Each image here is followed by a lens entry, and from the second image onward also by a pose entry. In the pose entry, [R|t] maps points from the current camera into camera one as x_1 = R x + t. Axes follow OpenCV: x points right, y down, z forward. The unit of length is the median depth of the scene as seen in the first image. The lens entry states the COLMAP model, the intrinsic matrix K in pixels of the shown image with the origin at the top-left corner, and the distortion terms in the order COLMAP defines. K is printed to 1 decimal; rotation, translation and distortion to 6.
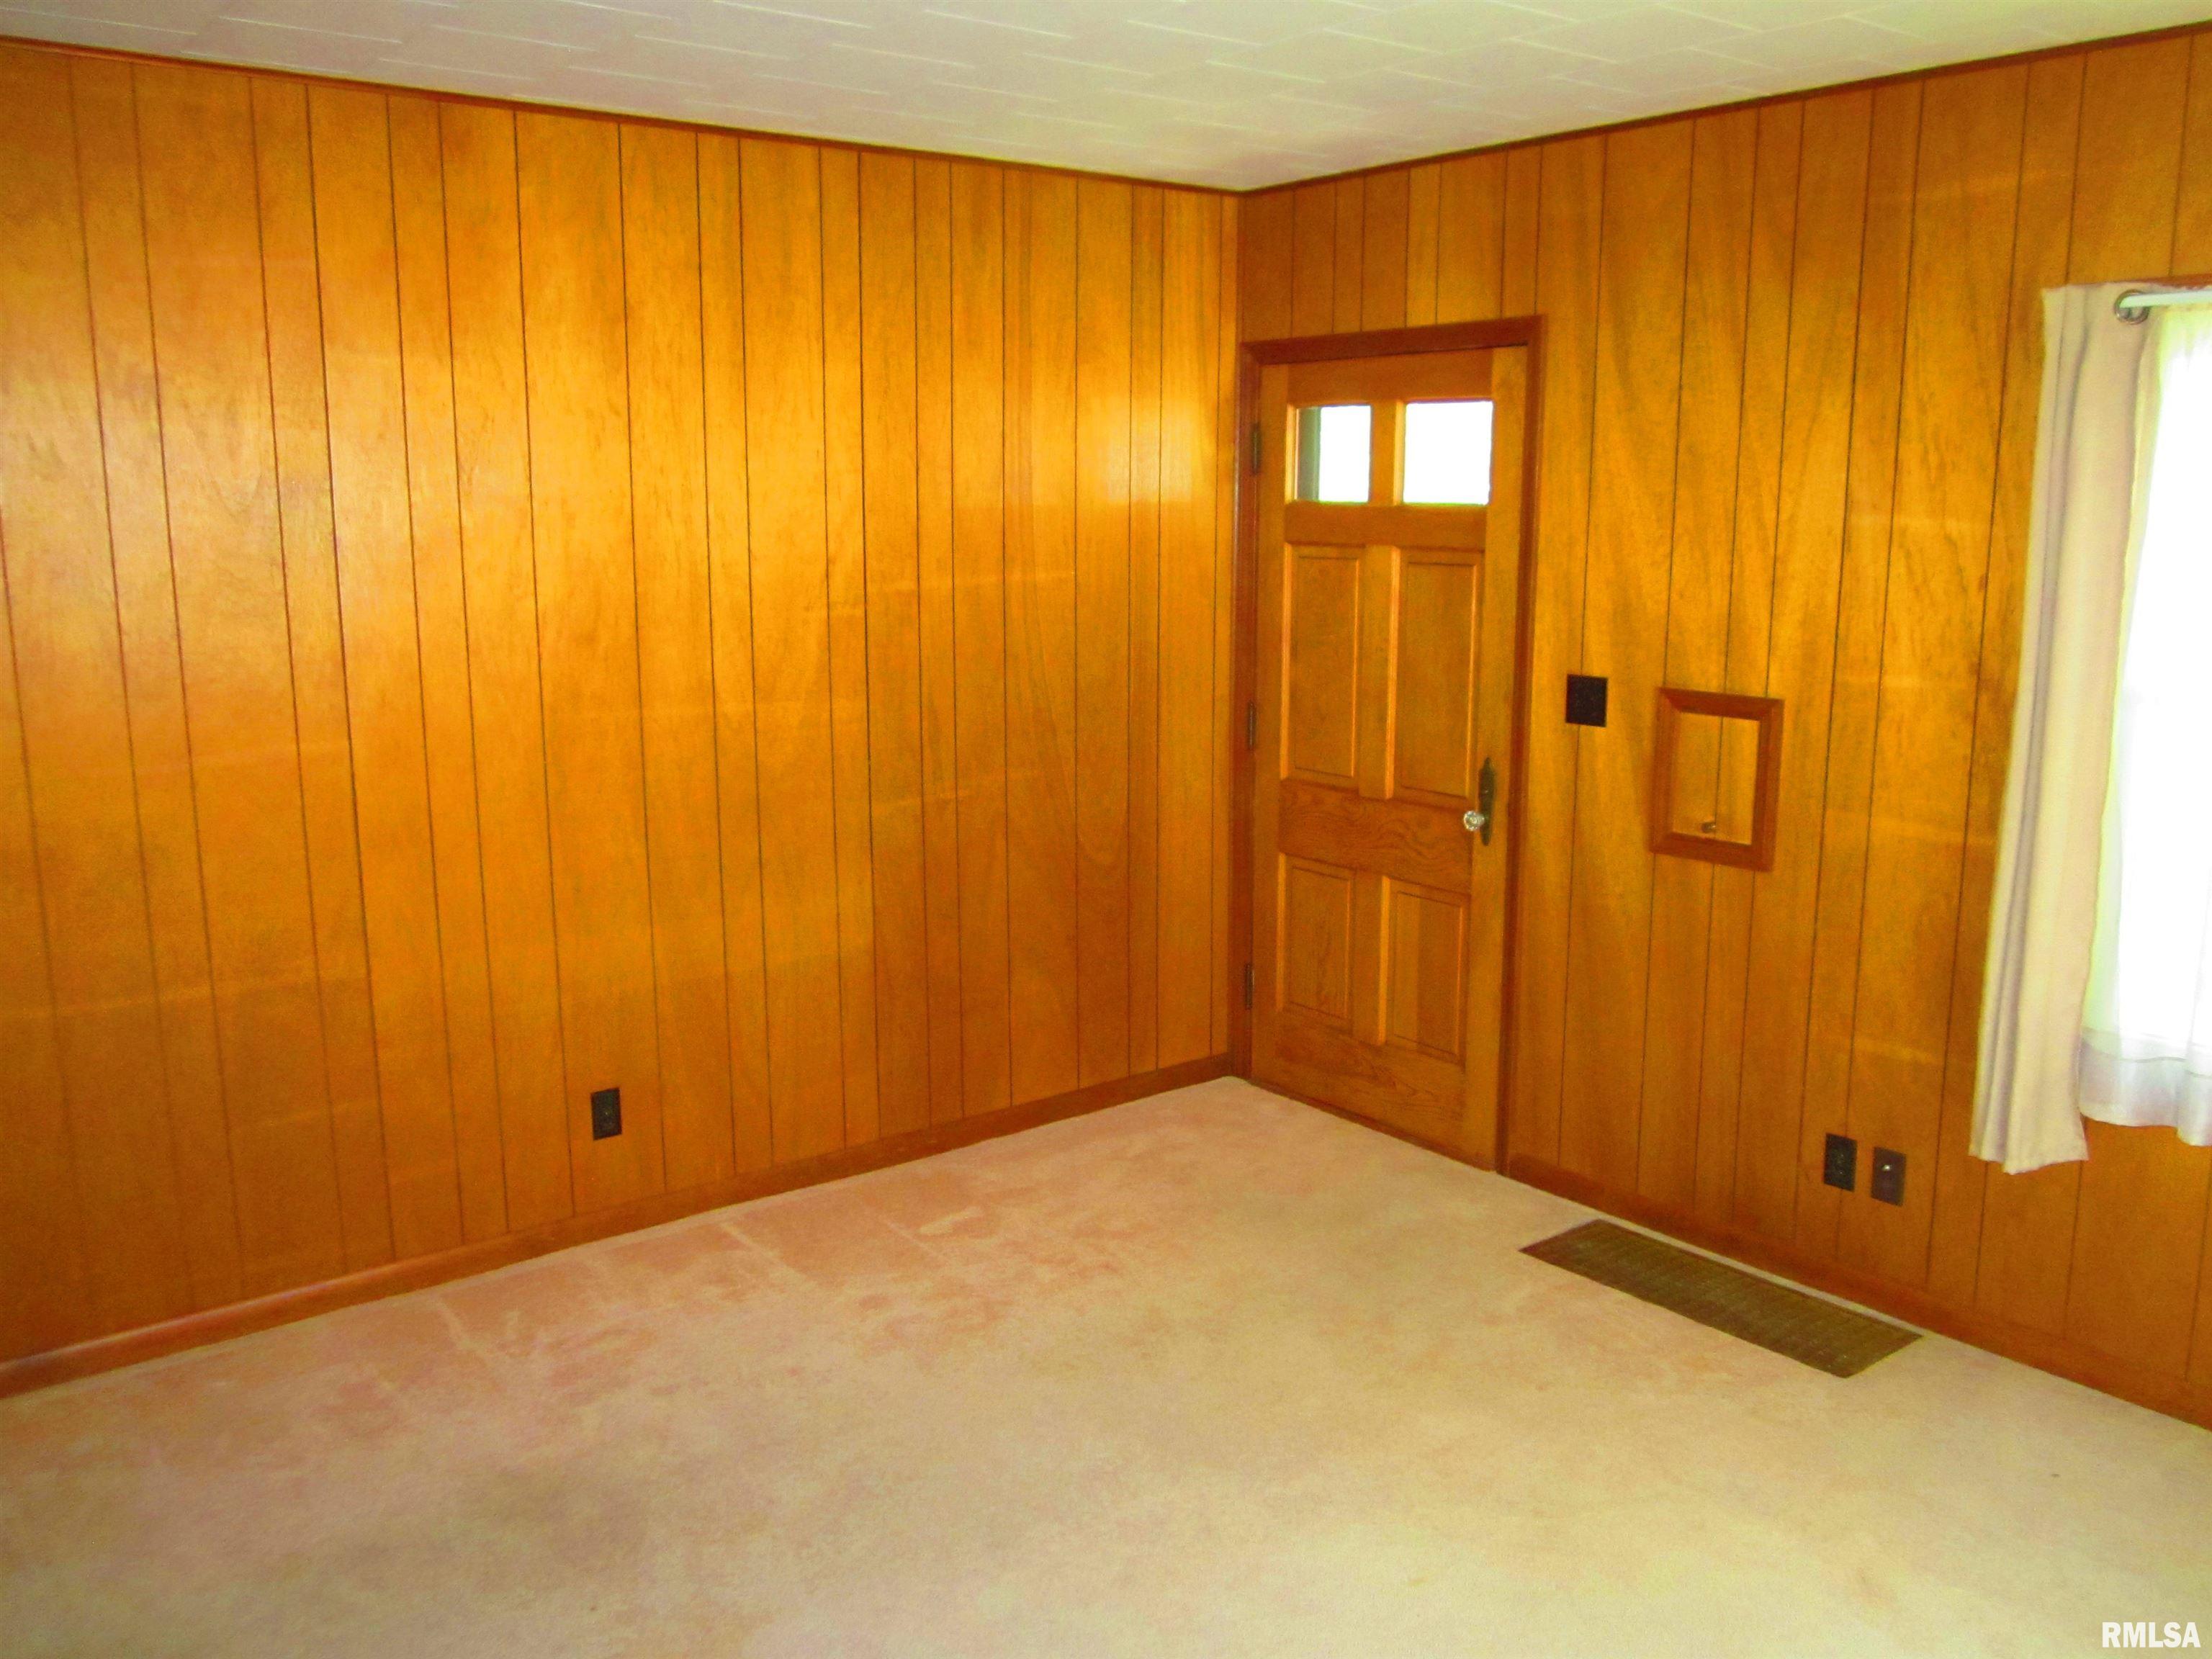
lens RADIAL K [[1856.8, 0, 1114.9], [0, 1856.8, 838.7], [0, 0, 1]] dist [-0.063844, 0.051411]
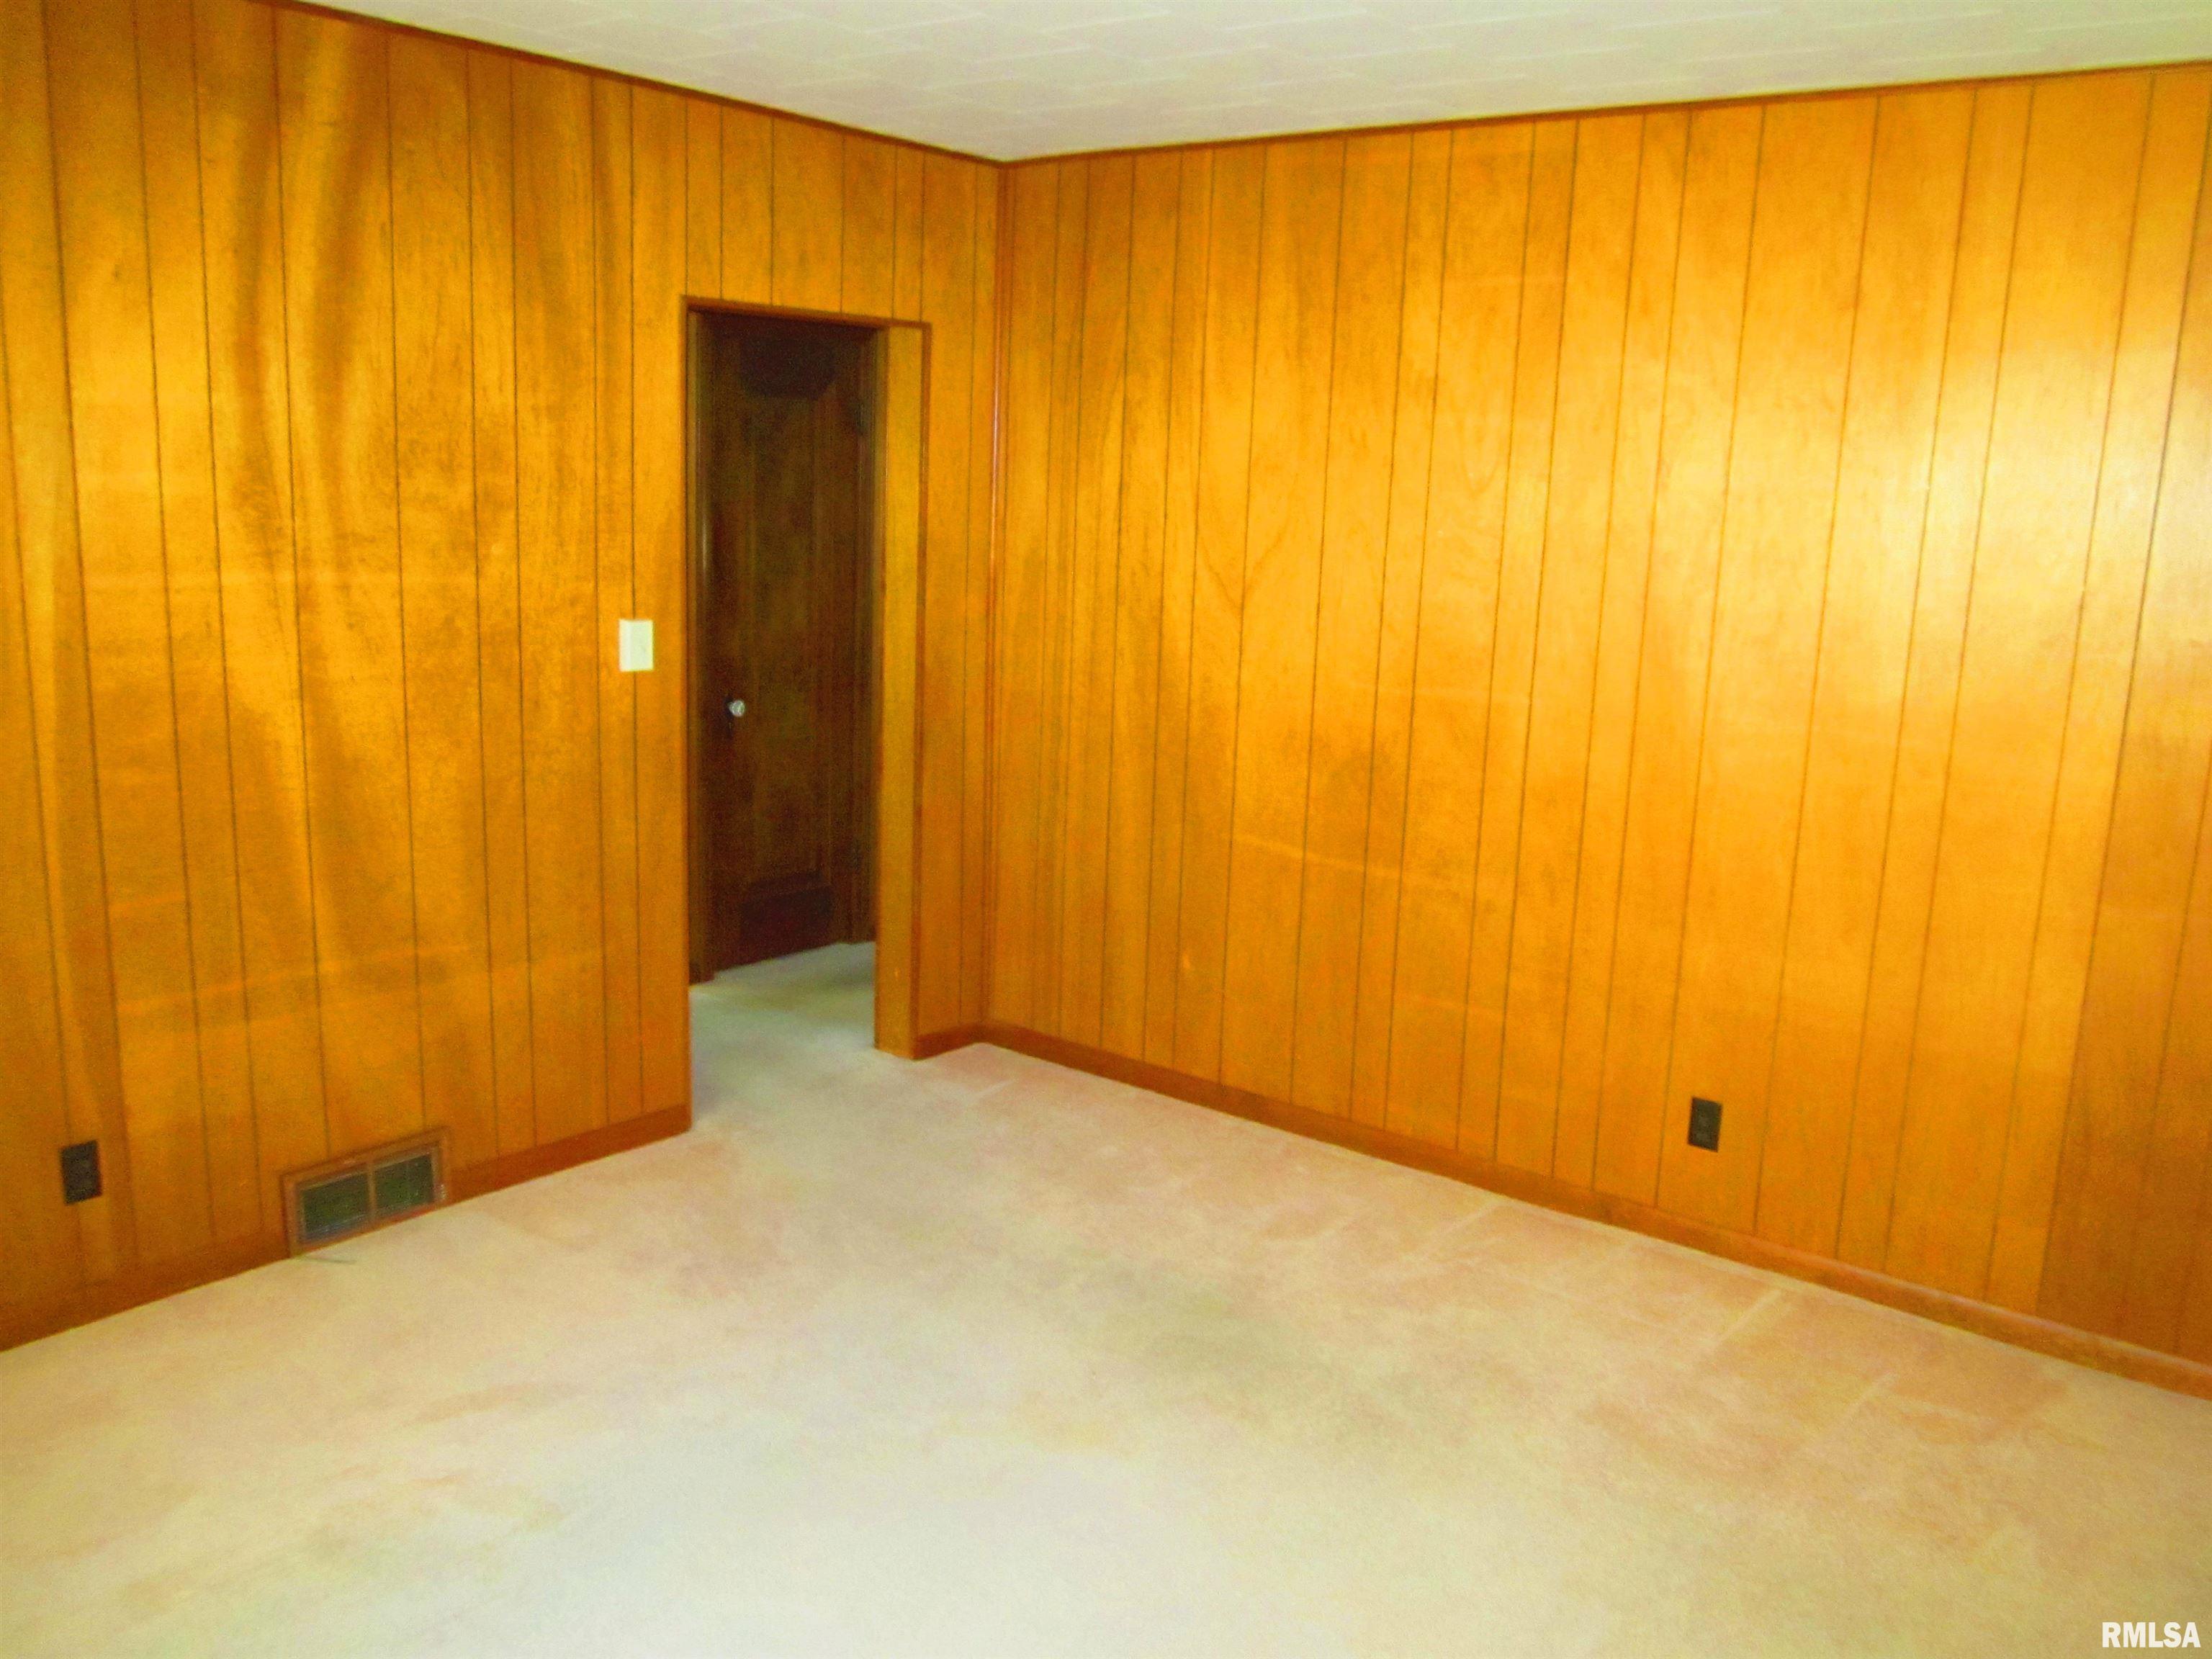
lens RADIAL K [[1856.8, 0, 1114.9], [0, 1856.8, 838.7], [0, 0, 1]] dist [-0.063844, 0.051411]
pose [[0.199706, 0.198854, -0.959466, 0.599252], [-0.214745, 0.964268, 0.155152, -0.085638], [0.956034, 0.175056, 0.235274, 0.469907]]
